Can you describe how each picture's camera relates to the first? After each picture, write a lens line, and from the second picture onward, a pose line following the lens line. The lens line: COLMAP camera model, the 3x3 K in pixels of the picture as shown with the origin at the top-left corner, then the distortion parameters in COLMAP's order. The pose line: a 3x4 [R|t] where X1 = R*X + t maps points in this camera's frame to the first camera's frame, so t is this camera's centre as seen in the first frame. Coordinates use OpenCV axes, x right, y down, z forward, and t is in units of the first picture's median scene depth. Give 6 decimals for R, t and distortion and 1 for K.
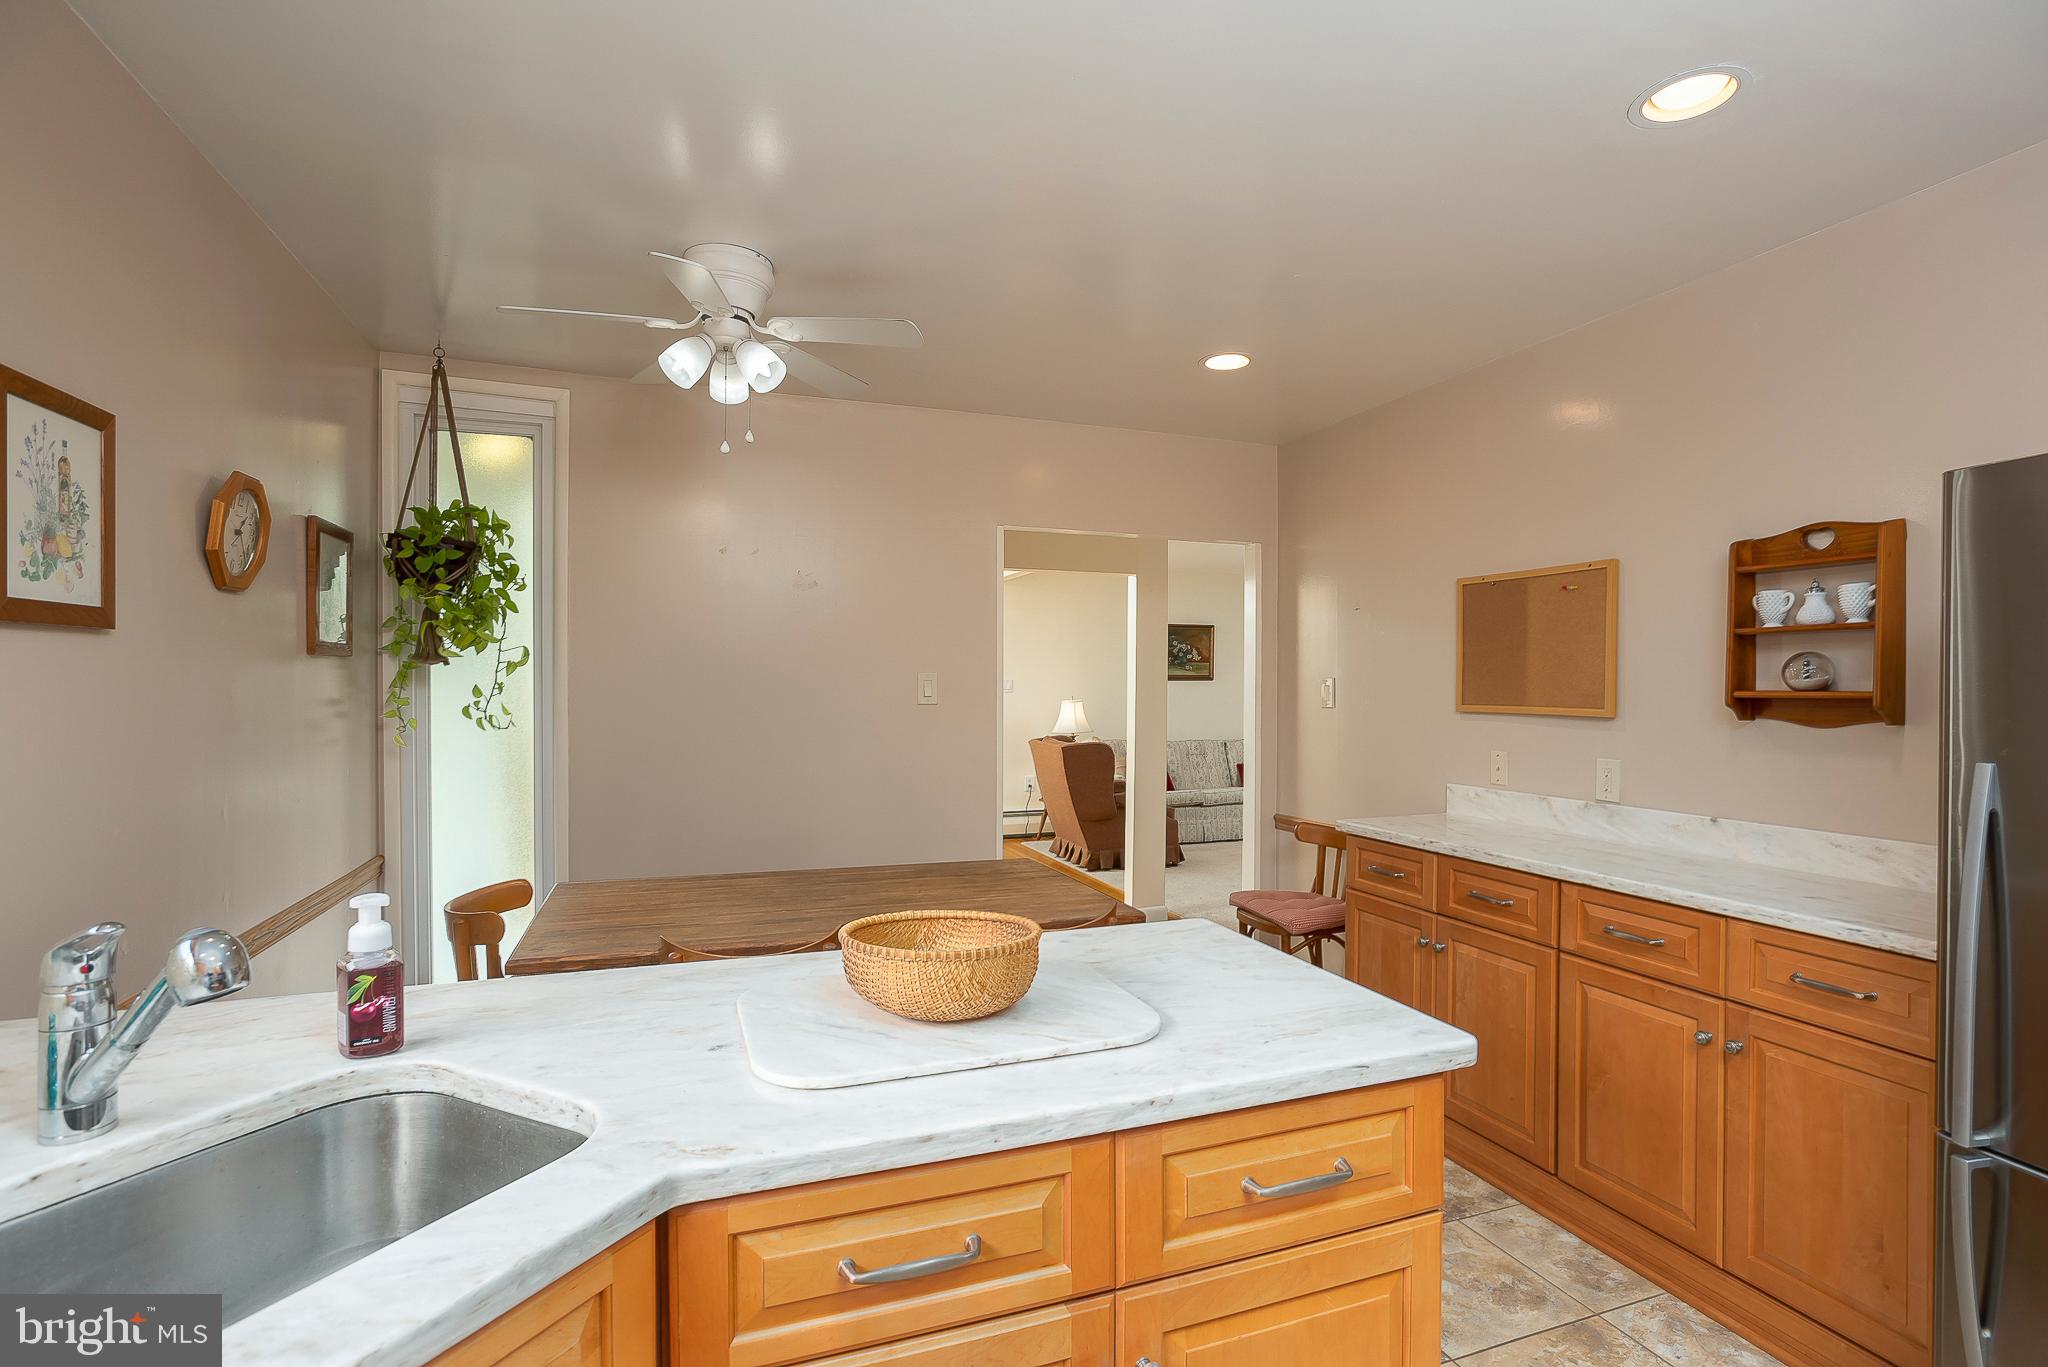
lens RADIAL K [[980.0, 0, 1078.1], [0, 980.0, 691.6], [0, 0, 1]] dist [-0.028997, 0.004610]
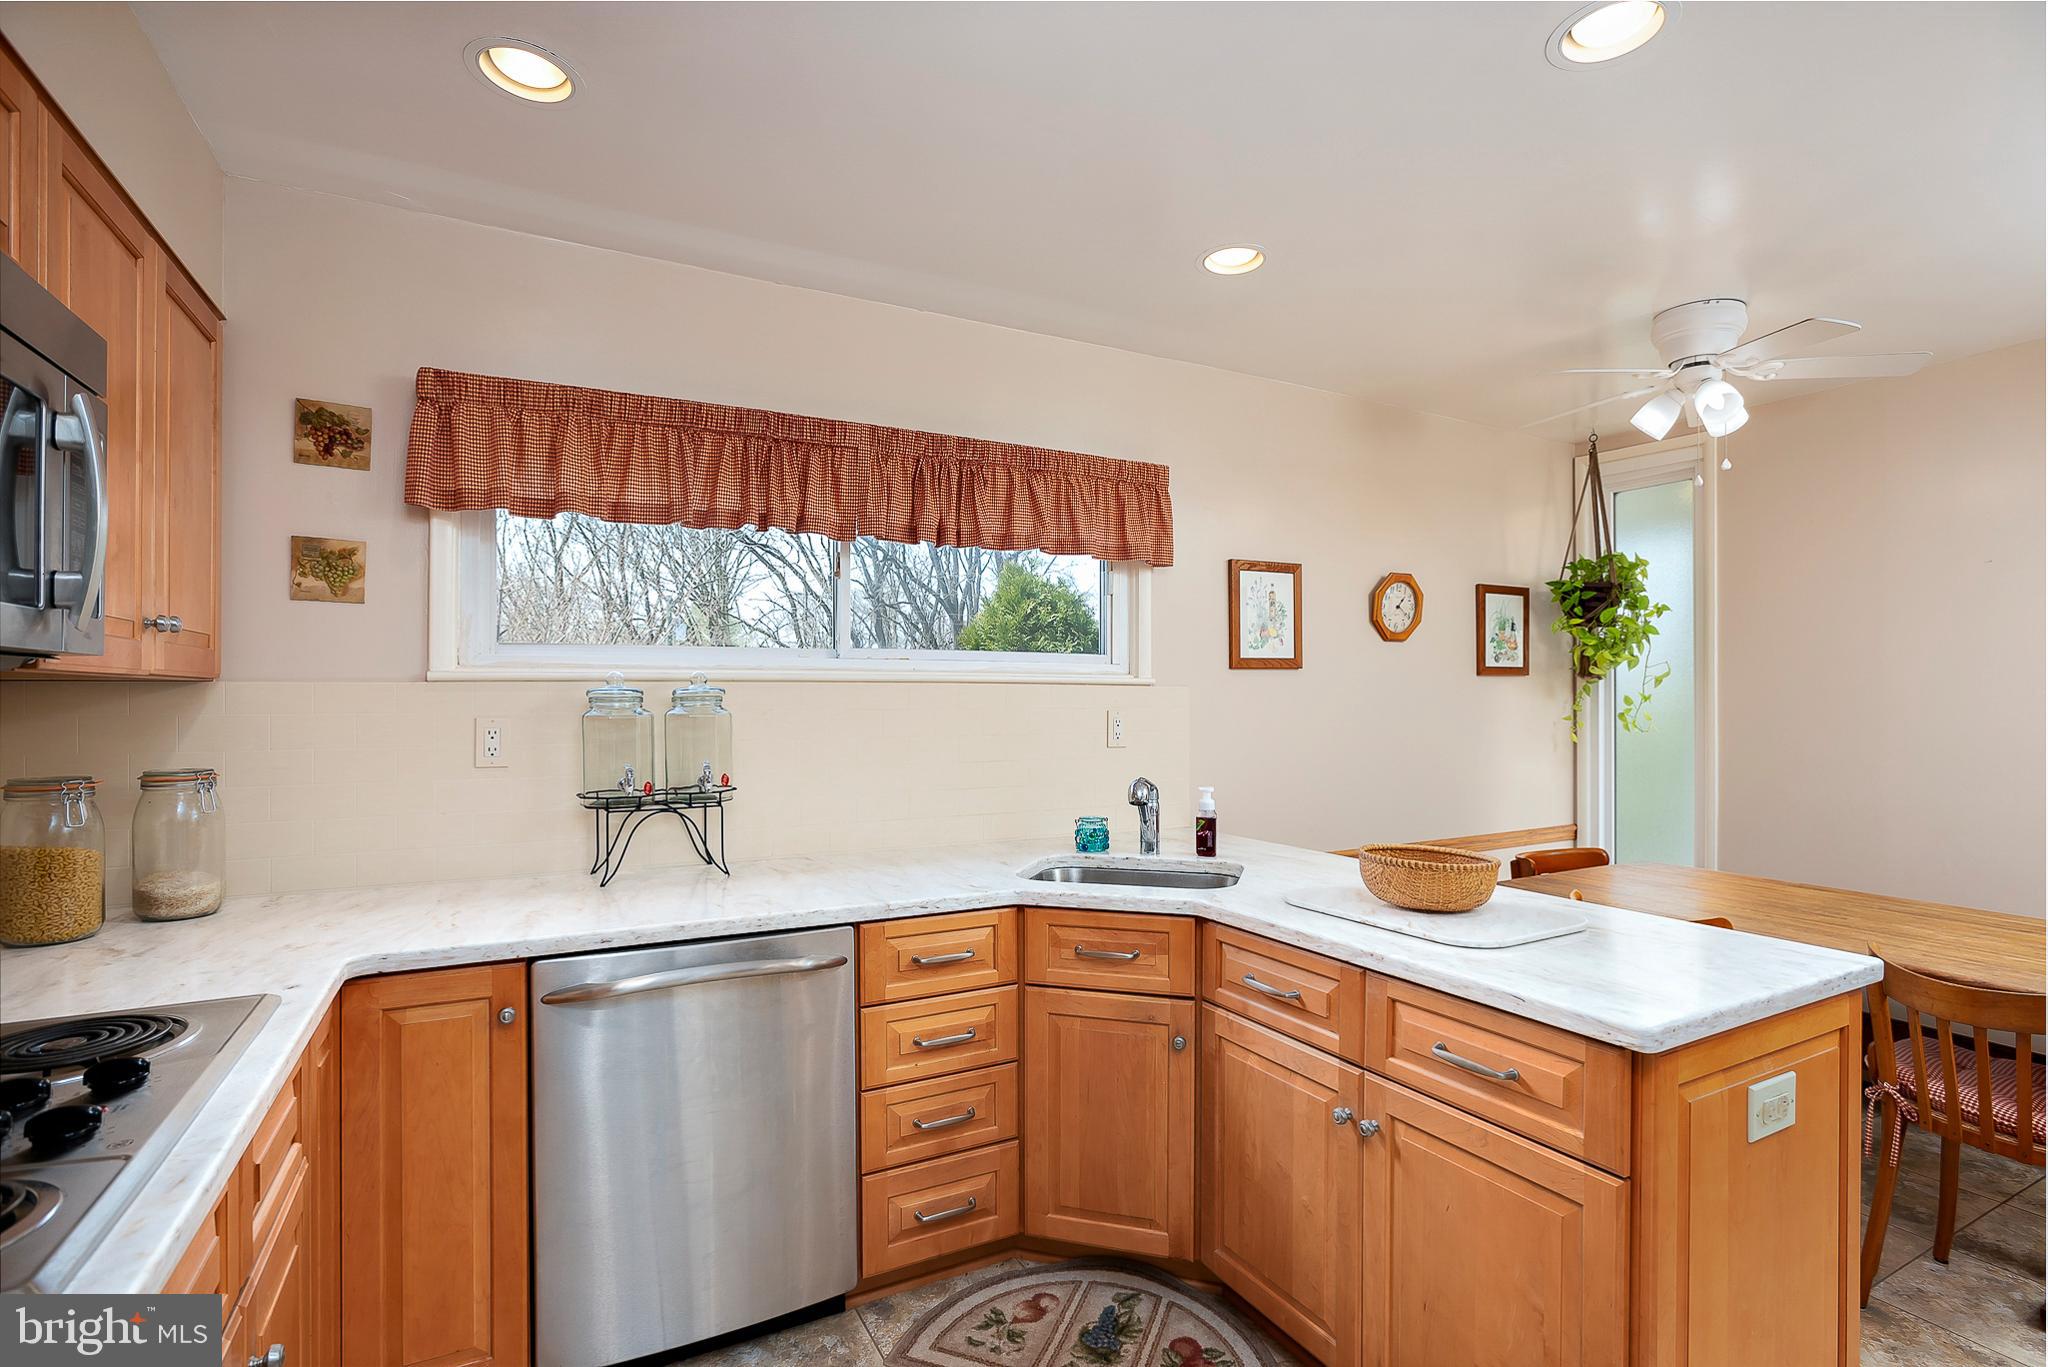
lens RADIAL K [[980.0, 0, 1016.1], [0, 980.0, 689.3], [0, 0, 1]] dist [-0.028997, 0.004610]
pose [[0.119205, -0.010544, -0.992814, 1.081270], [-0.004403, 0.999928, -0.011149, 0.005388], [0.992860, 0.005700, 0.119150, 0.157258]]
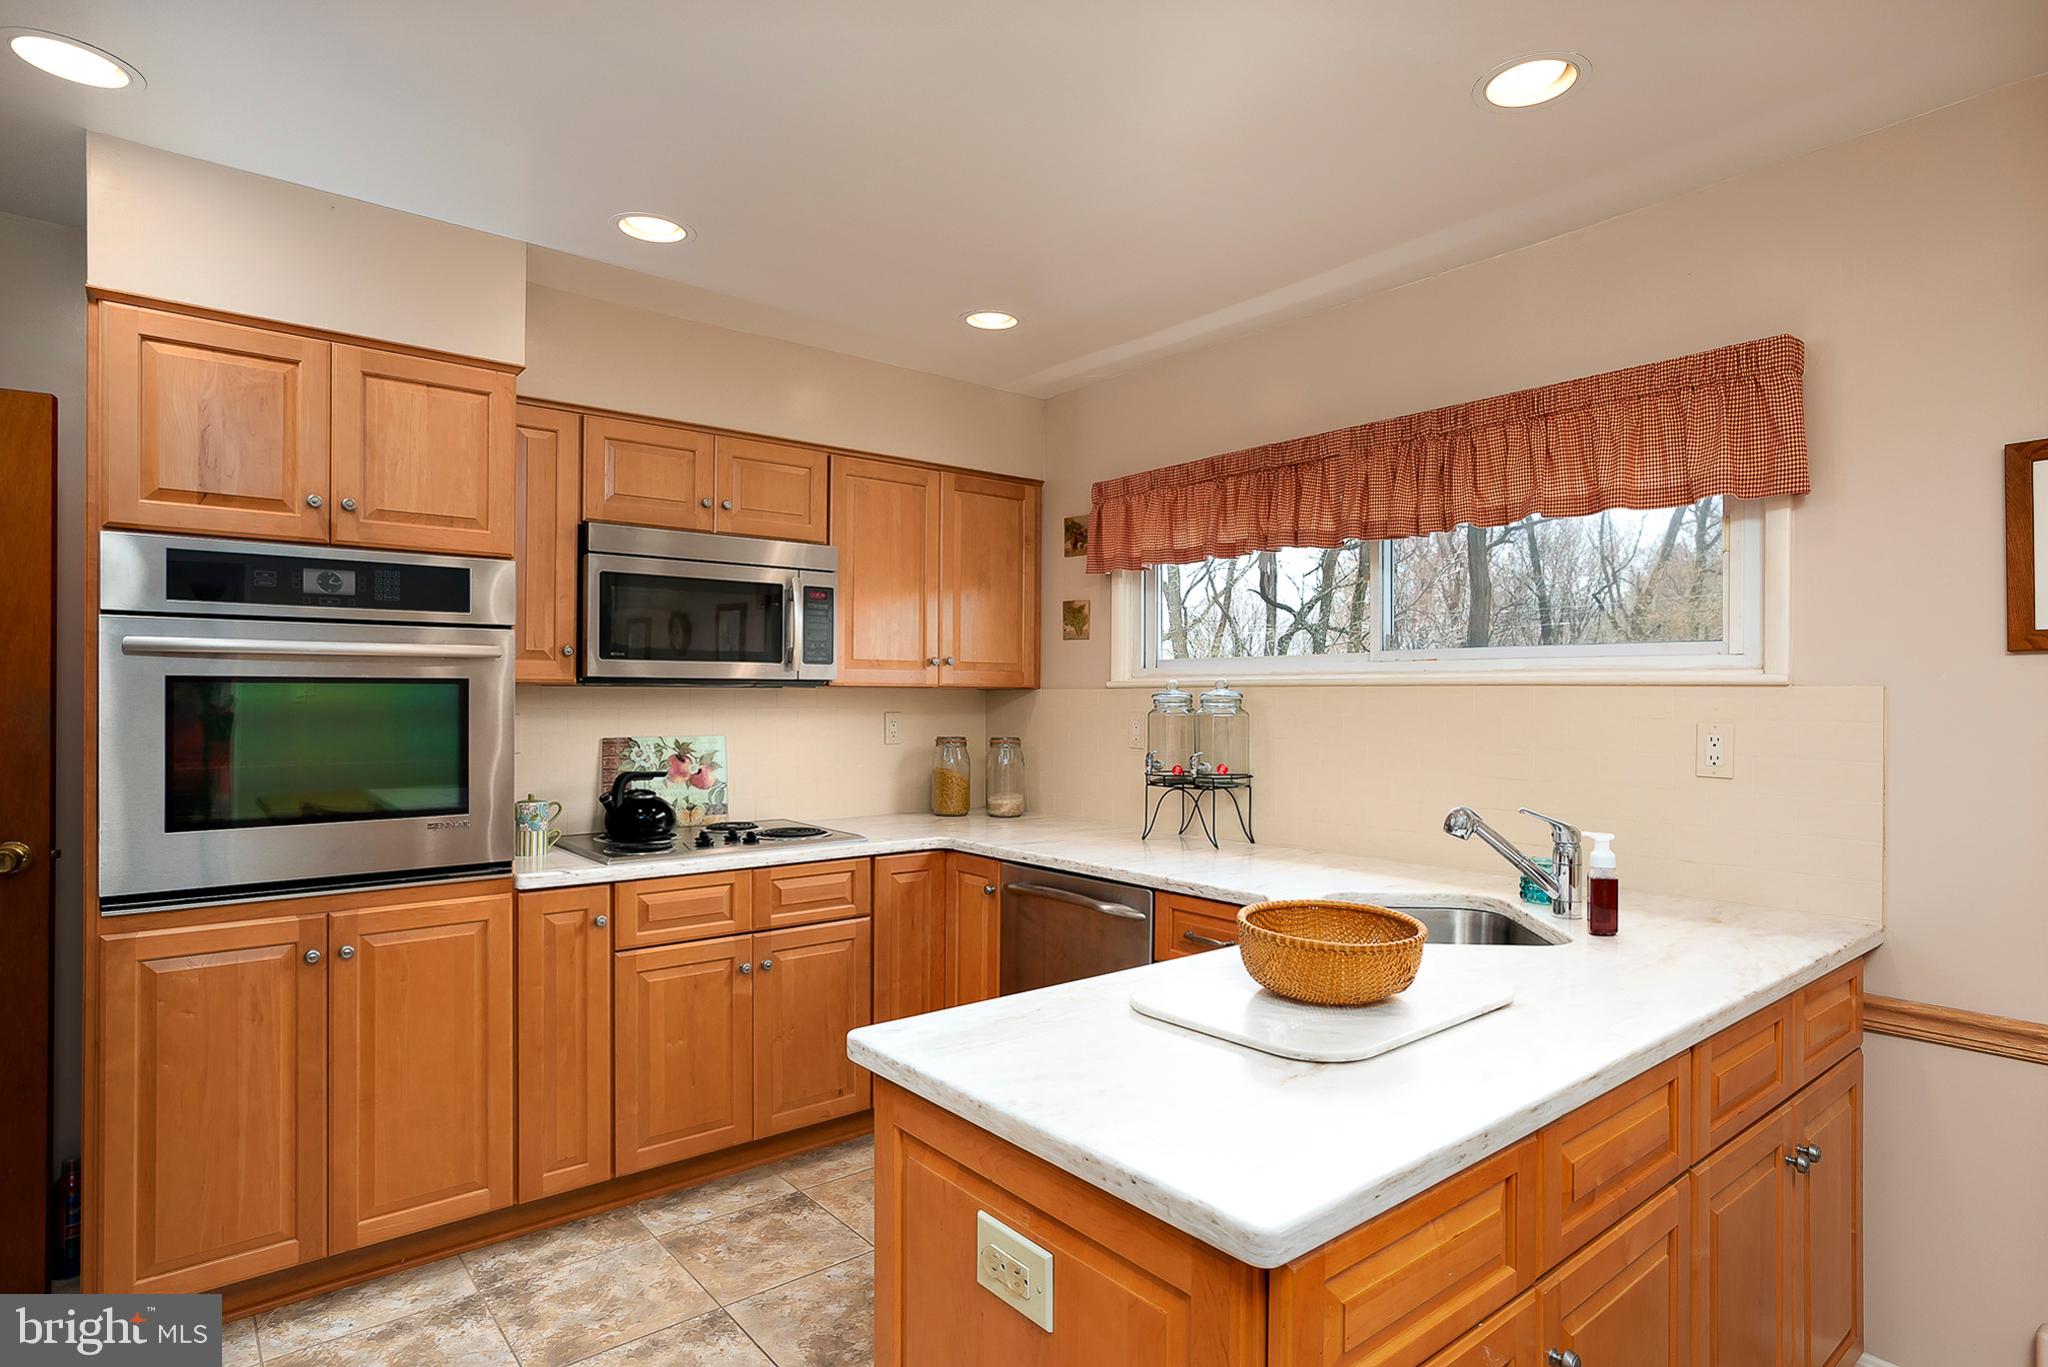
lens RADIAL K [[1072.8, 0, 1031.5], [0, 1072.8, 687.3], [0, 0, 1]] dist [-0.018418, 0.007985]
pose [[-0.949275, -0.011041, -0.314255, 0.461240], [-0.010525, 0.999939, -0.003339, -0.010040], [0.314272, 0.000138, -0.949333, 1.724837]]
